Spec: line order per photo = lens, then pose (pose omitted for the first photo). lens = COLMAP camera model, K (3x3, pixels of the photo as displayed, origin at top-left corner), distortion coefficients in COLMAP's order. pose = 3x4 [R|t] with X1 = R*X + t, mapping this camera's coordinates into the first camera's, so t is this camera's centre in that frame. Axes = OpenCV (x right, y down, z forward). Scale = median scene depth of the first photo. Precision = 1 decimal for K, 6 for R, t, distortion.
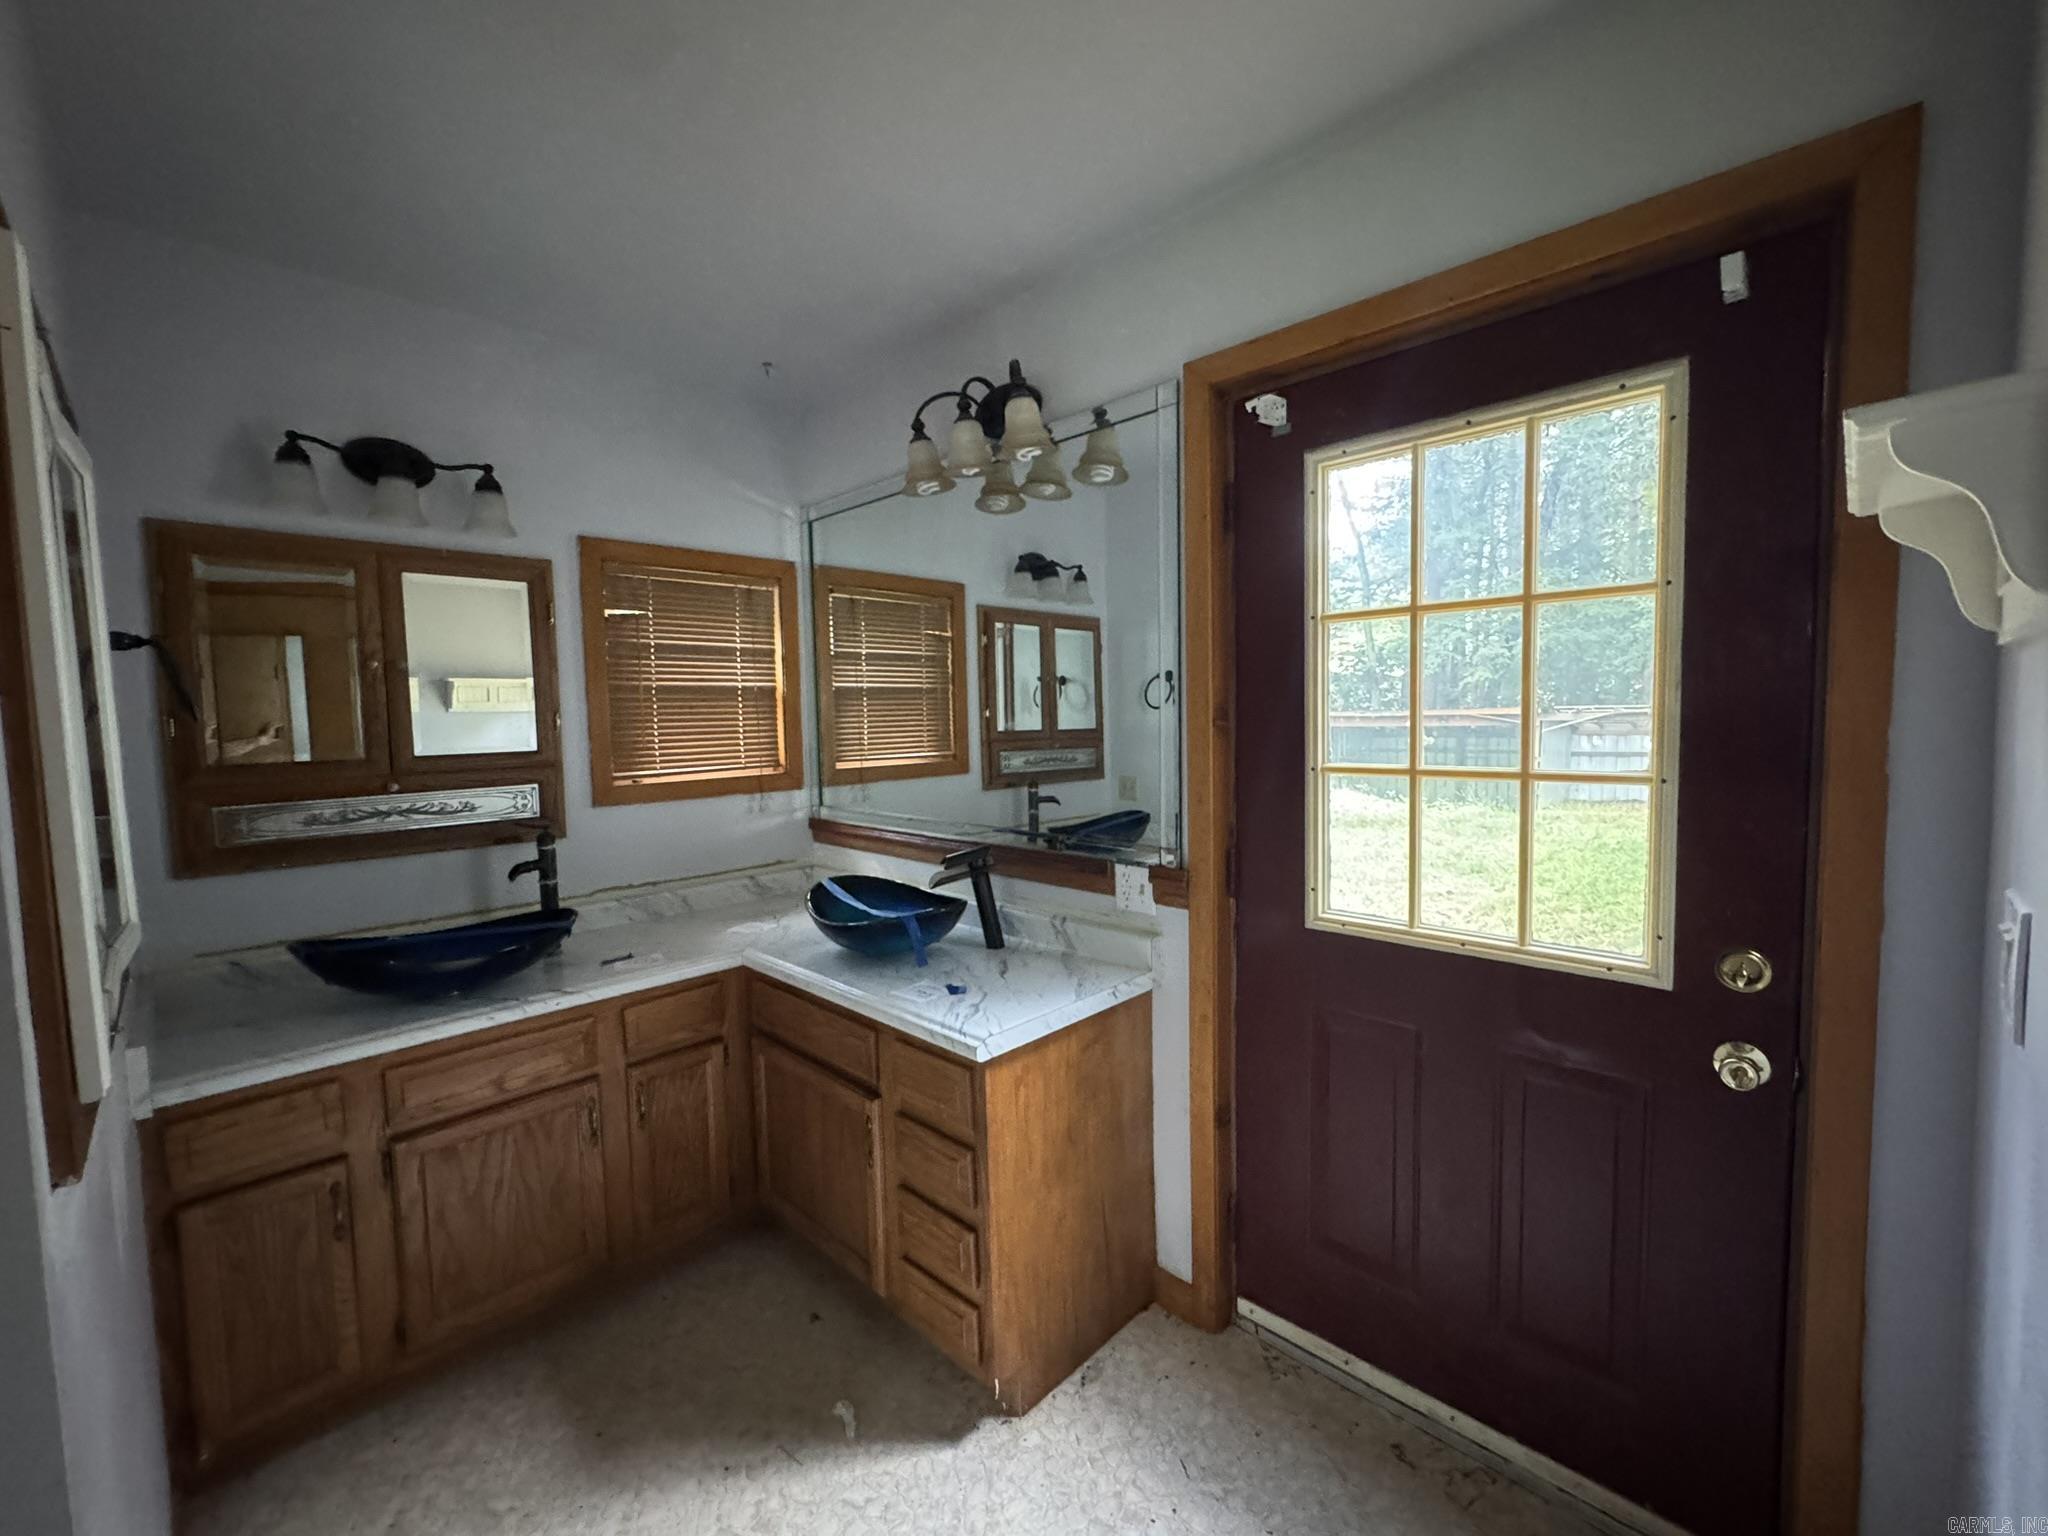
lens RADIAL K [[826.8, 0, 1030.1], [0, 826.8, 765.5], [0, 0, 1]] dist [-0.001345, -0.000146]
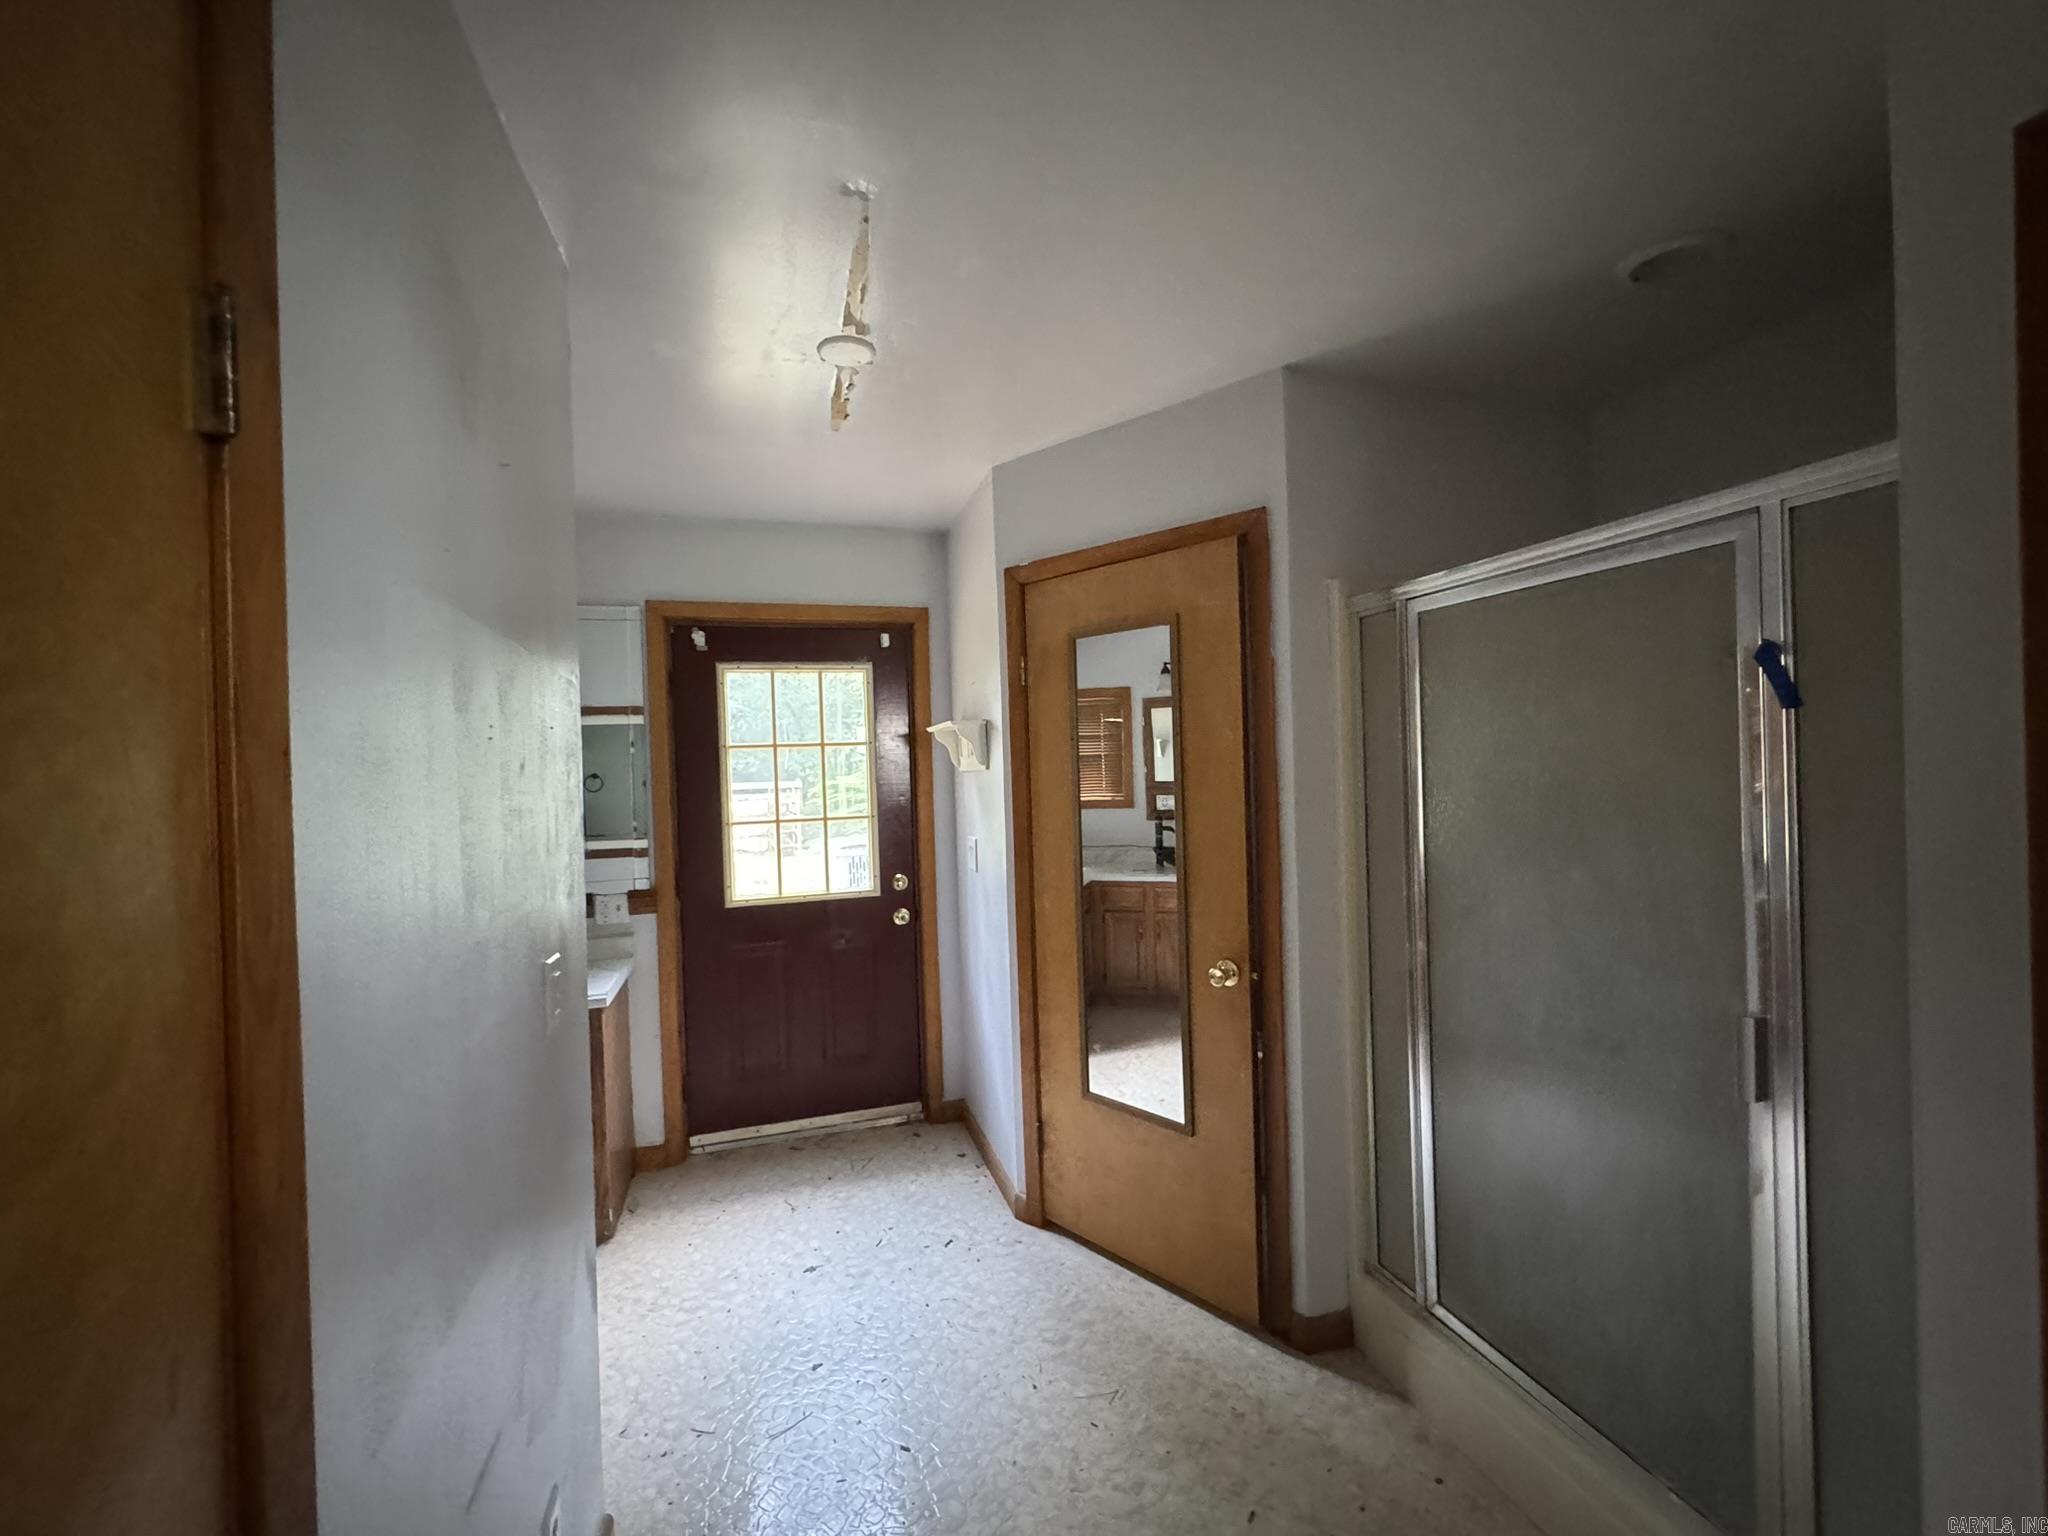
lens RADIAL K [[826.8, 0, 1022.6], [0, 826.8, 767.0], [0, 0, 1]] dist [-0.001345, -0.000146]
pose [[0.470713, 0.002454, 0.882283, -1.042999], [0.075035, 0.996262, -0.042804, 0.006096], [-0.879090, 0.086351, 0.468769, -0.525219]]
